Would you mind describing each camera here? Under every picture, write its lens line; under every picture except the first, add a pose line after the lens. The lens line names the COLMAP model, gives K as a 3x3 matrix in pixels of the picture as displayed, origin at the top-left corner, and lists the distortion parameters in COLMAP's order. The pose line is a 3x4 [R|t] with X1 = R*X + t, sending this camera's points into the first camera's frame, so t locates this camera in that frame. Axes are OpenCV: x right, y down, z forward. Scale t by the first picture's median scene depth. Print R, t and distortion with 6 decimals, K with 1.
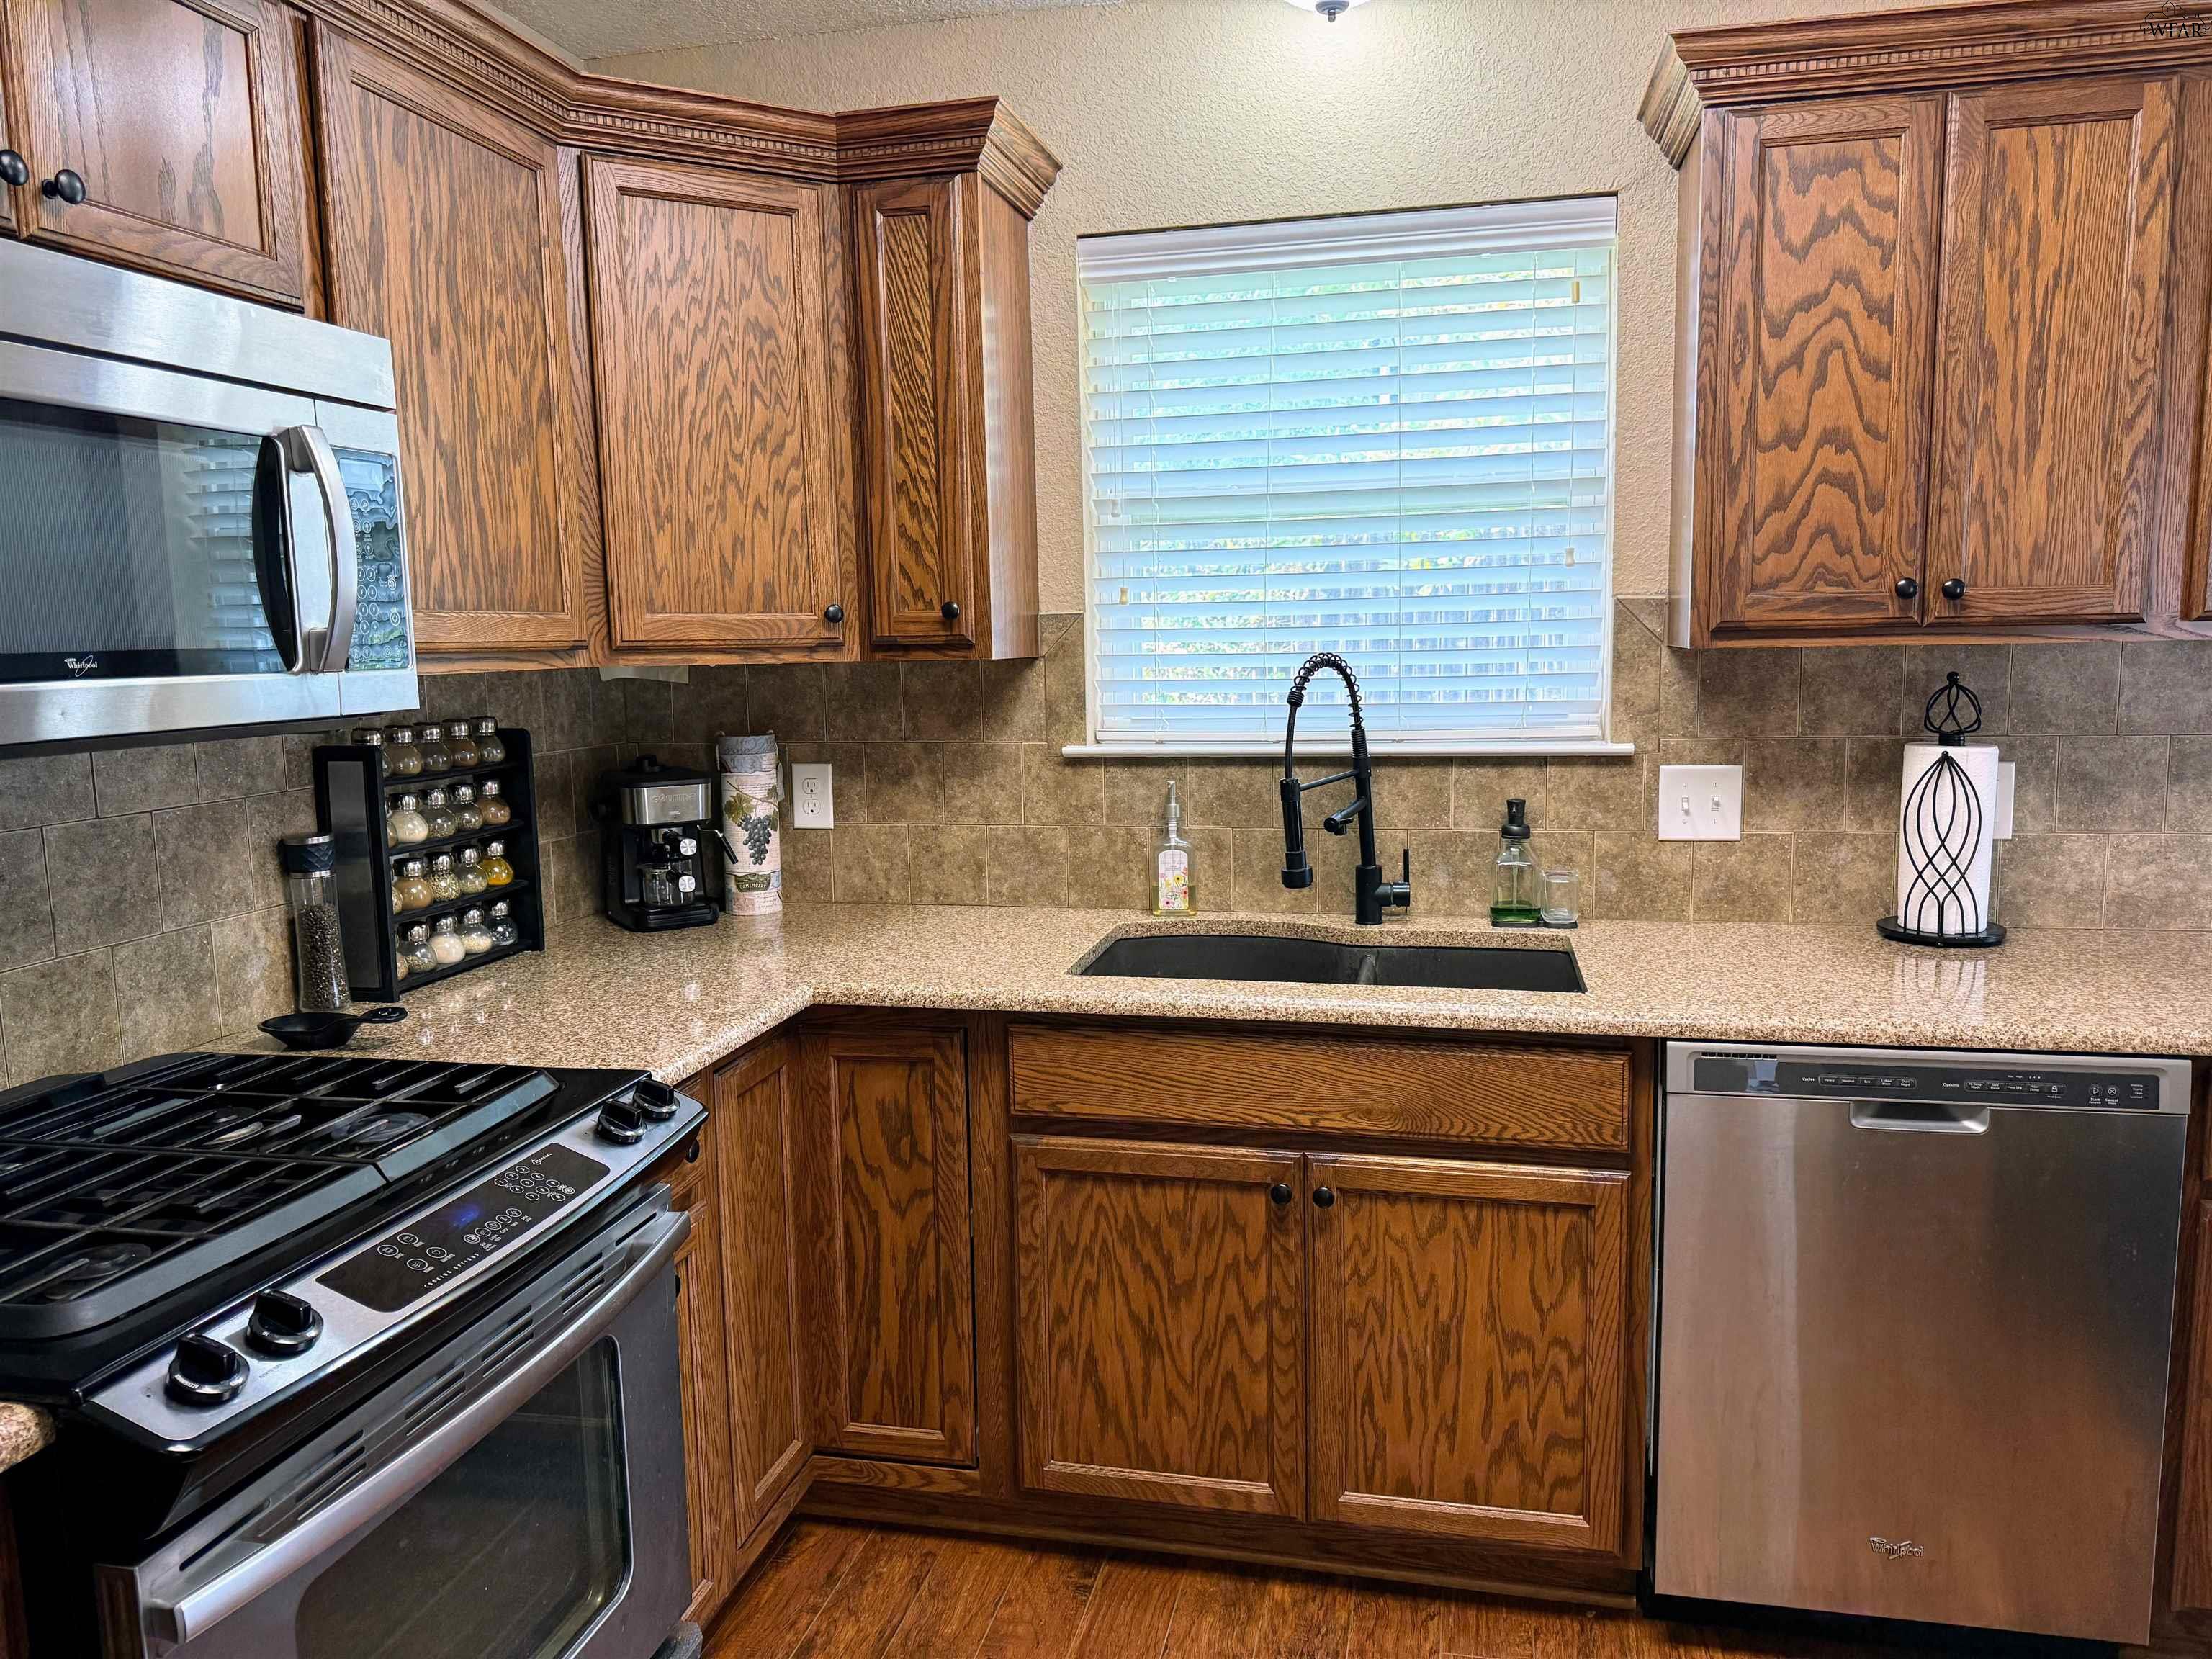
lens RADIAL K [[1557.6, 0, 1111.2], [0, 1557.6, 824.6], [0, 0, 1]] dist [0.053141, -0.061567]
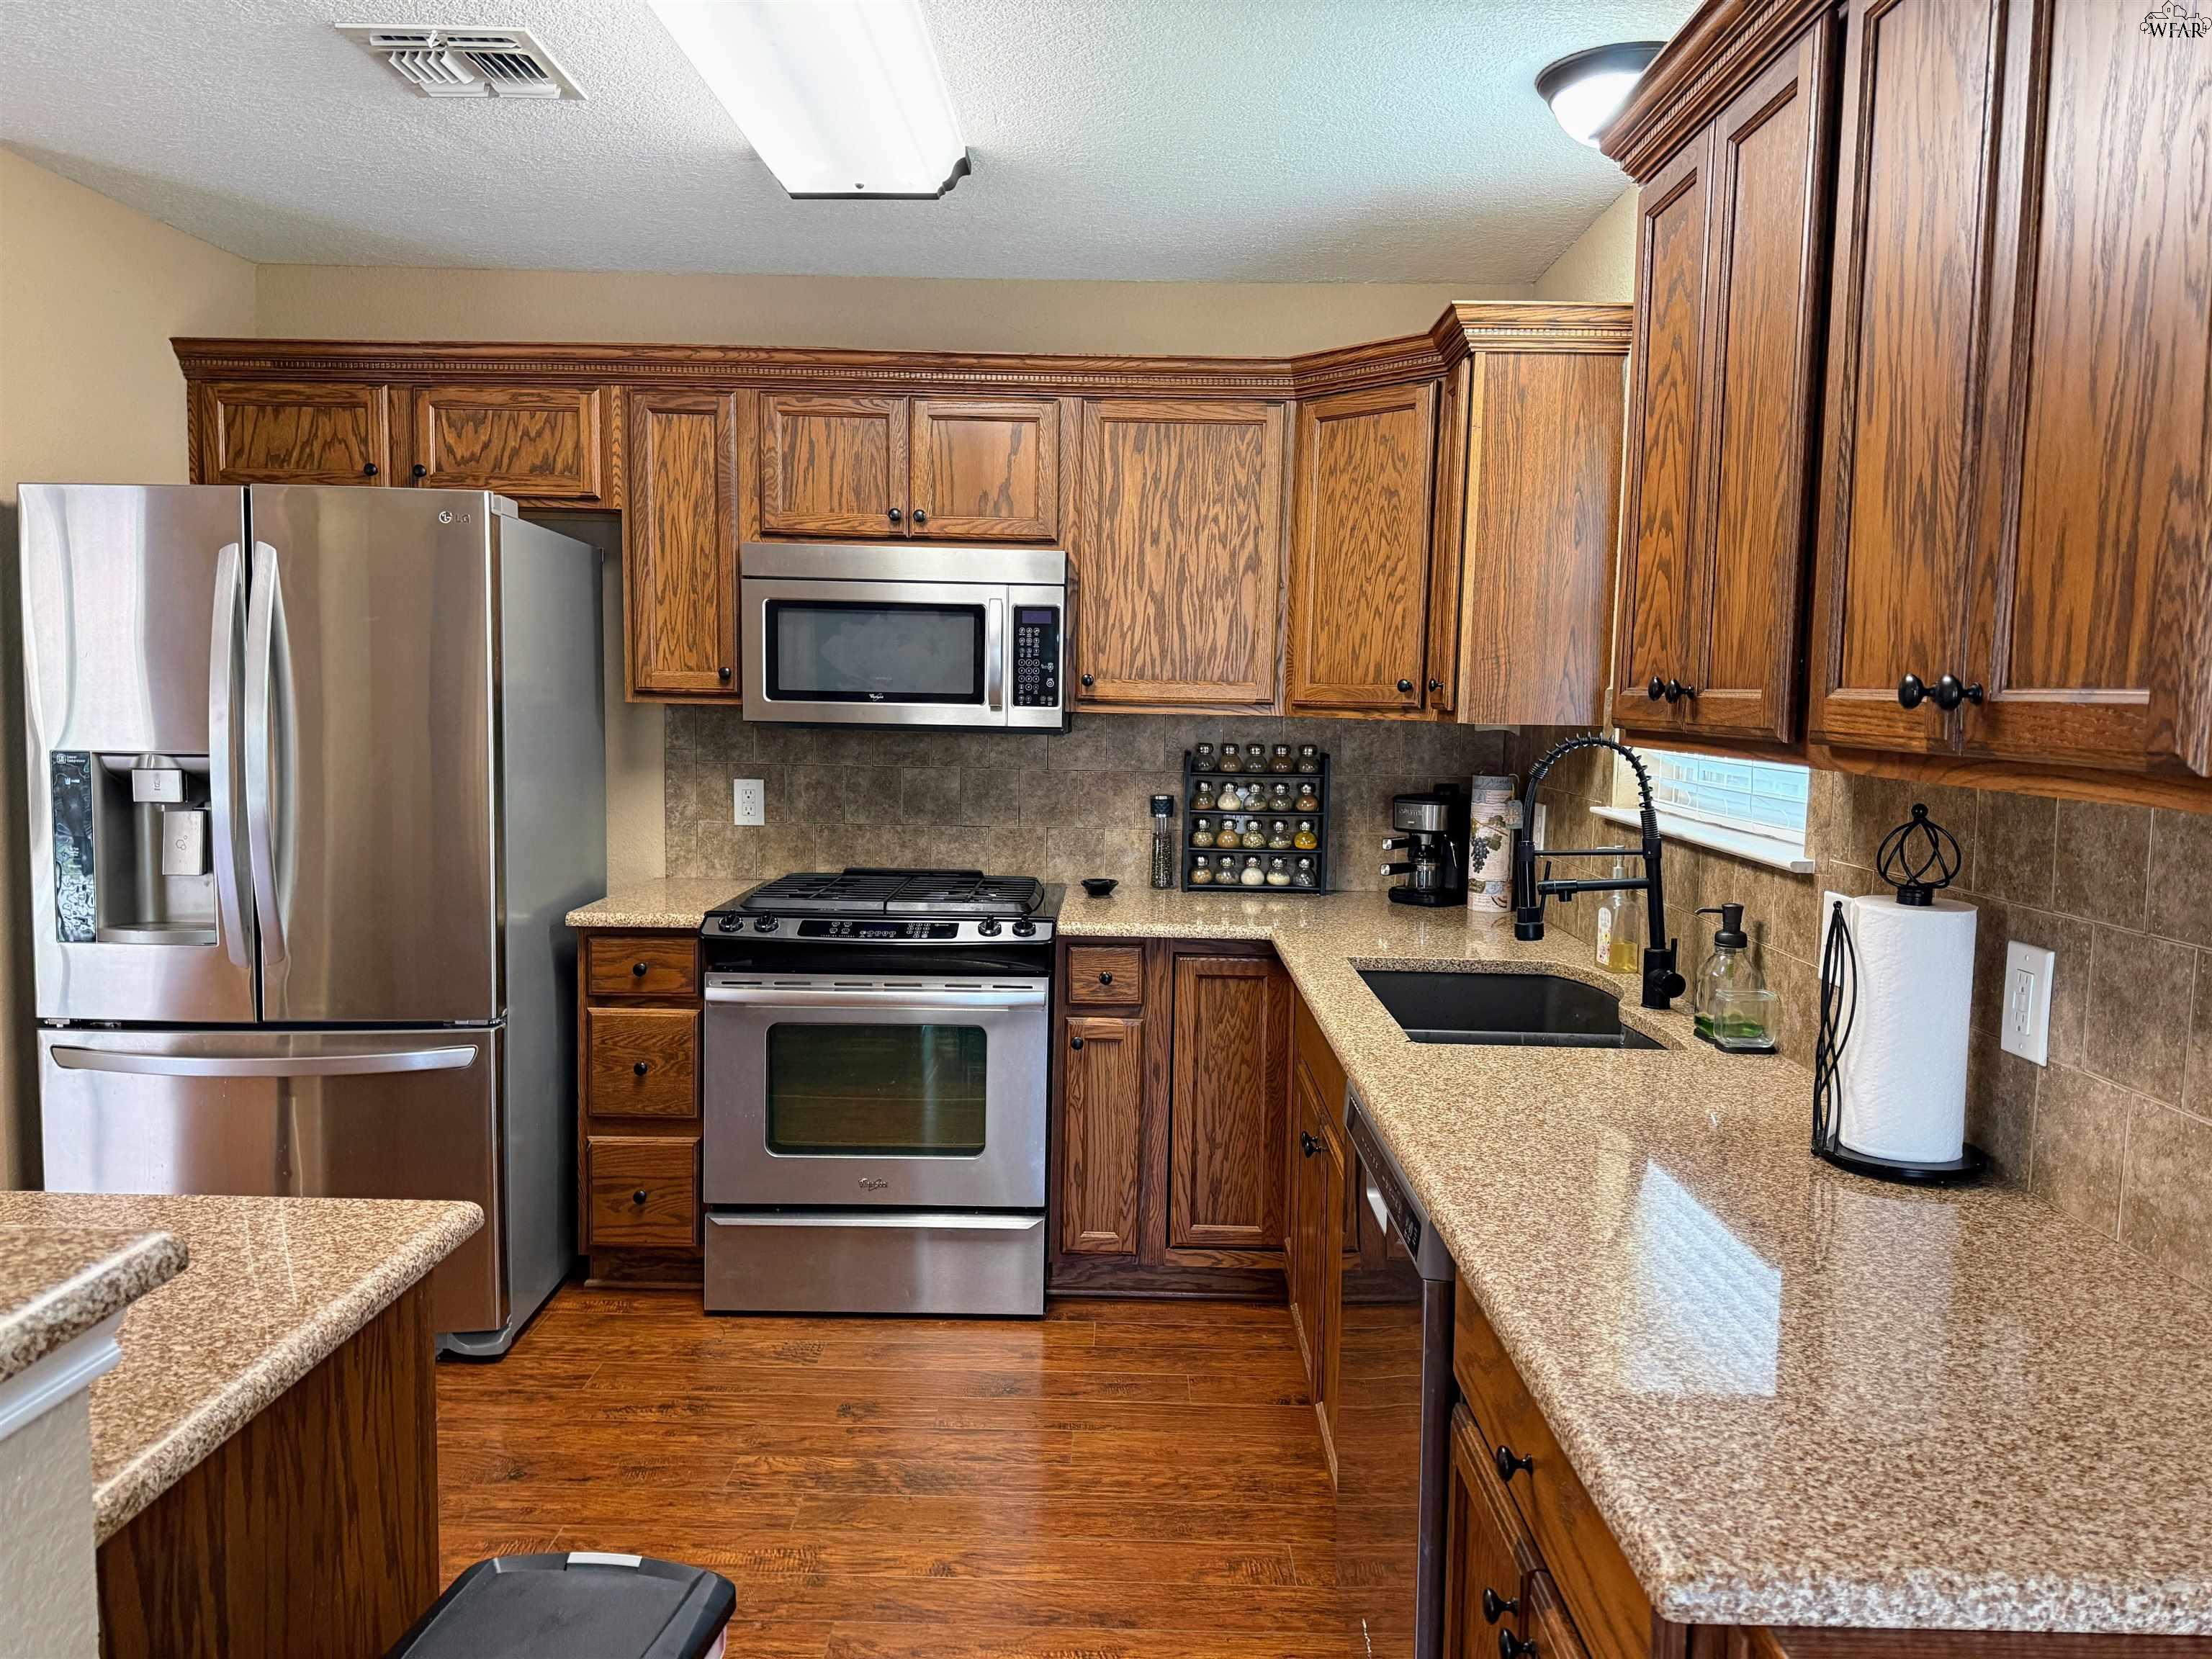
lens RADIAL K [[1557.6, 0, 1115.4], [0, 1557.6, 827.0], [0, 0, 1]] dist [0.053141, -0.061567]
pose [[0.209577, 0.113185, -0.971219, 1.209516], [-0.145336, 0.985850, 0.083528, -0.096452], [0.966931, 0.123647, 0.223062, 0.486681]]
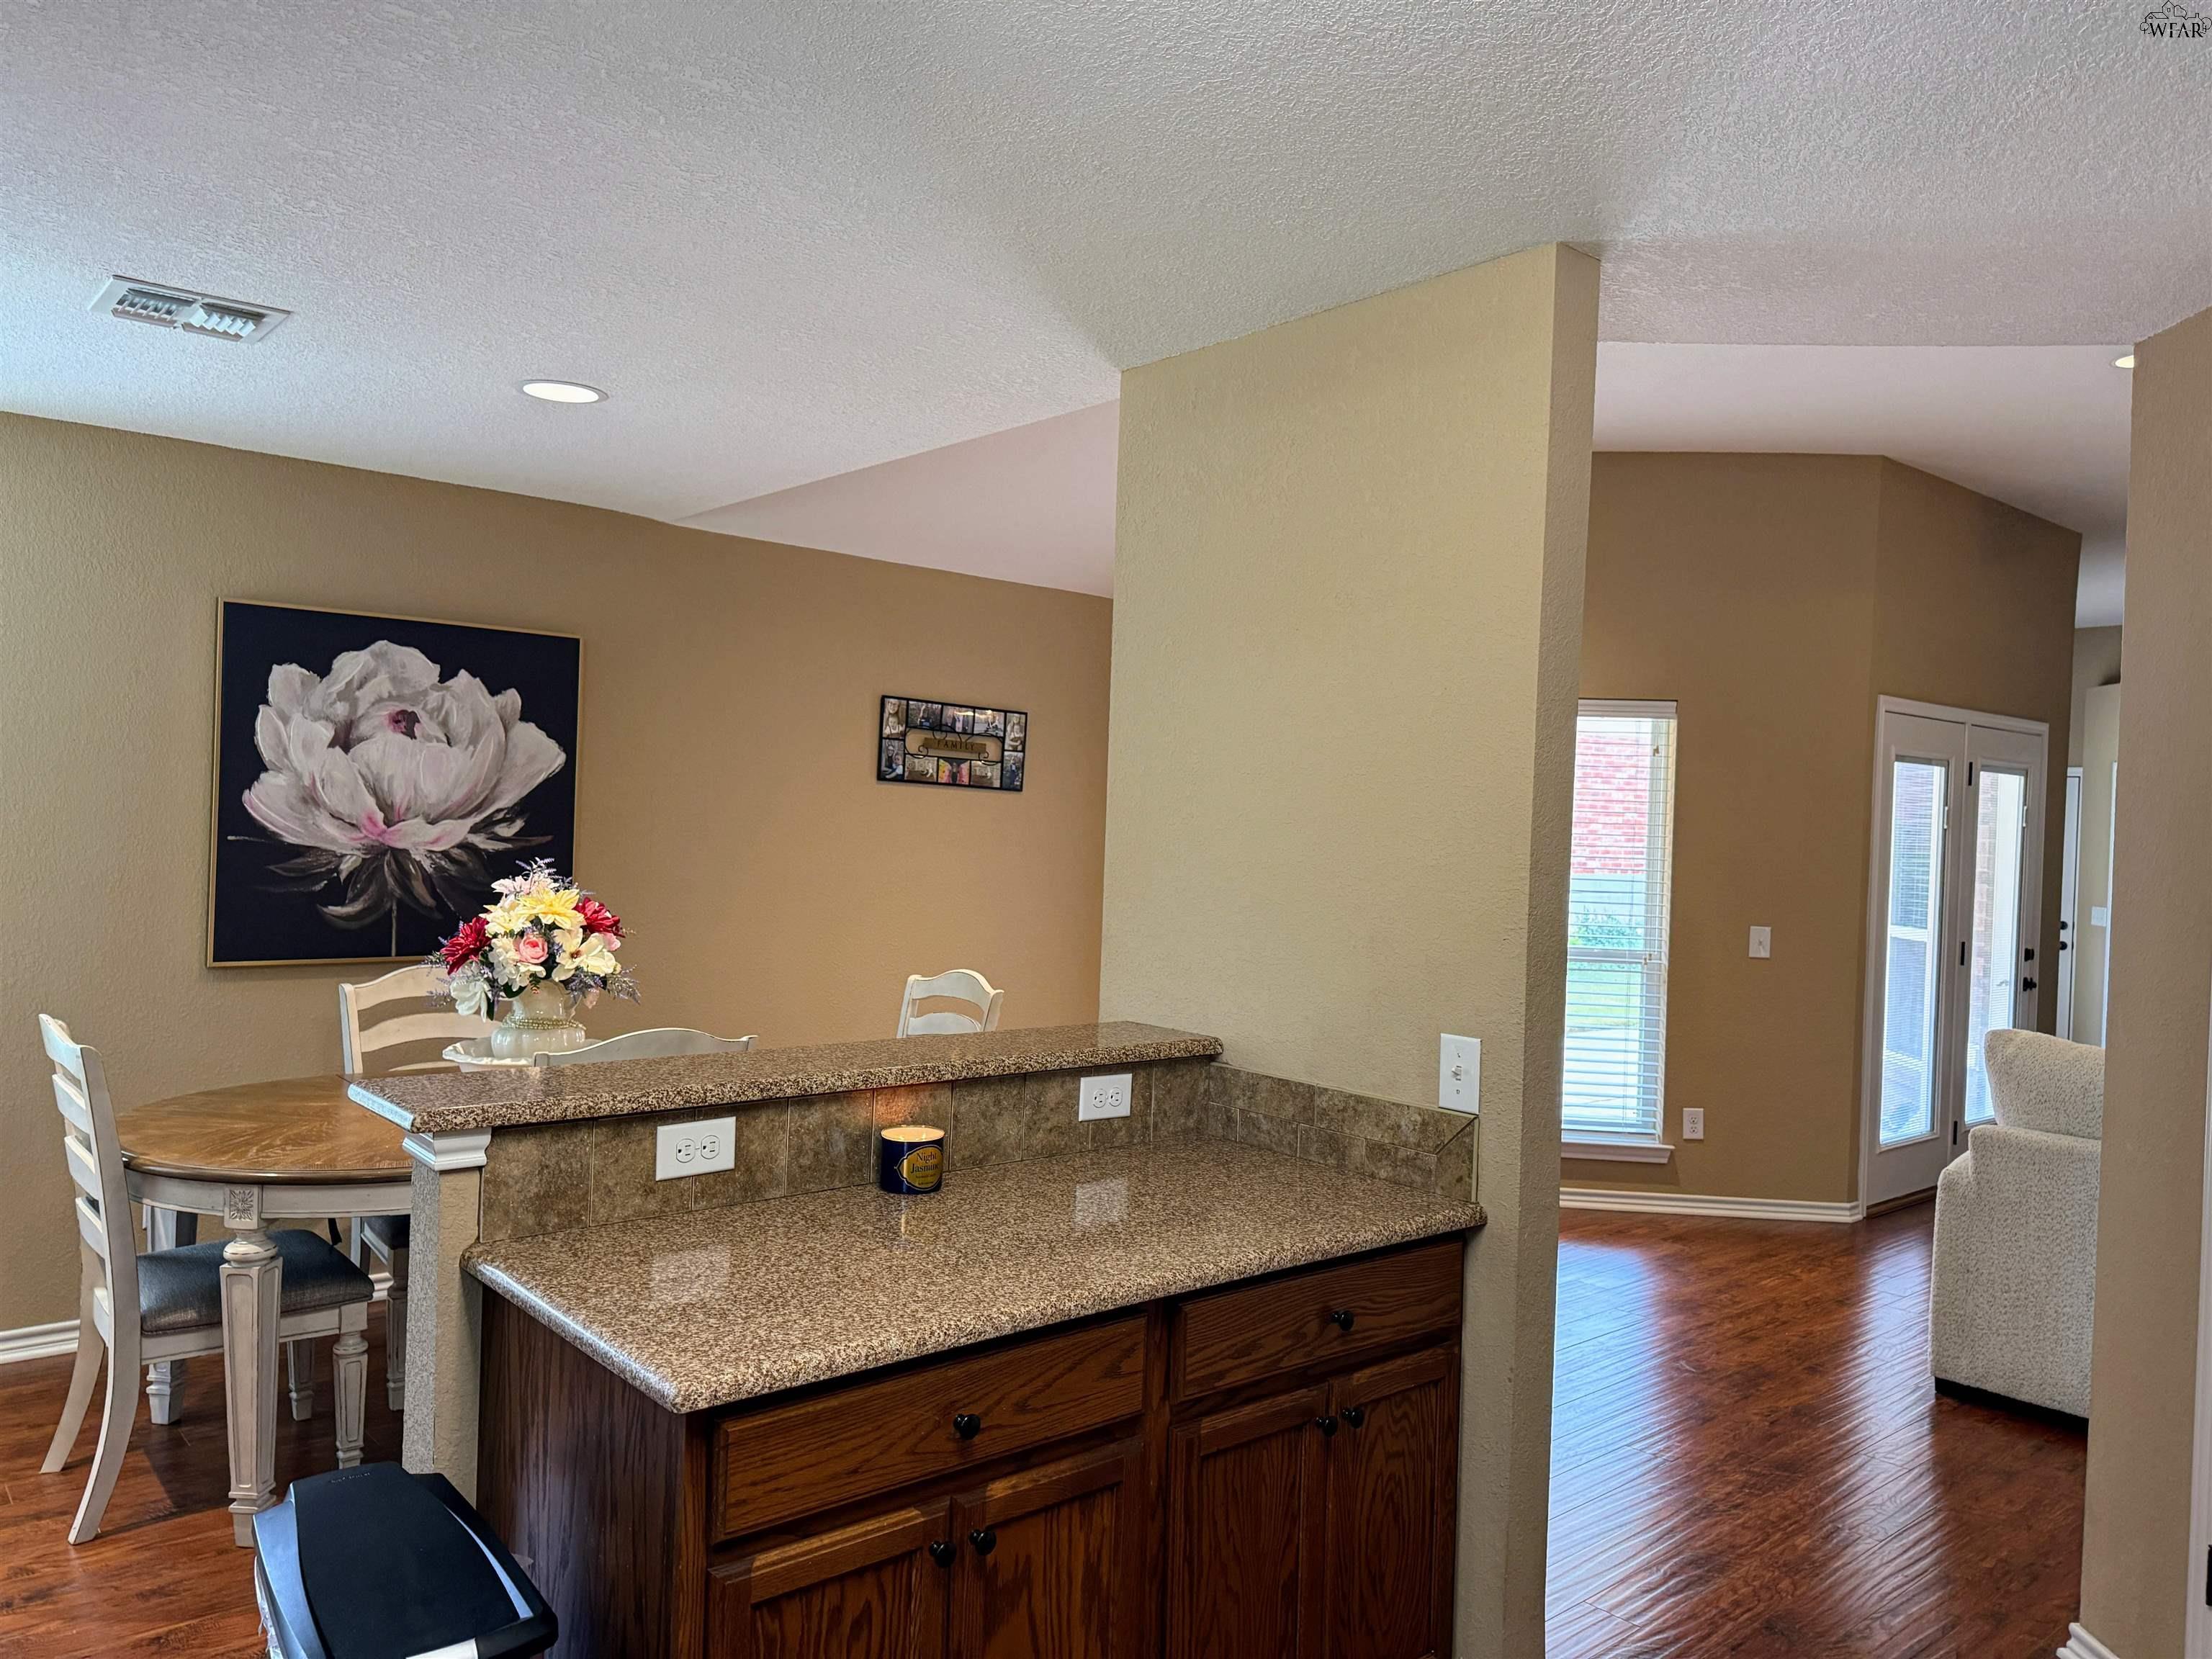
lens RADIAL K [[1557.6, 0, 1107.2], [0, 1557.6, 830.0], [0, 0, 1]] dist [0.053141, -0.061567]
pose [[-0.806015, -0.010325, 0.591806, -0.062010], [0.055180, 0.994183, 0.092498, -0.139642], [-0.589318, 0.107211, -0.800756, 0.812201]]
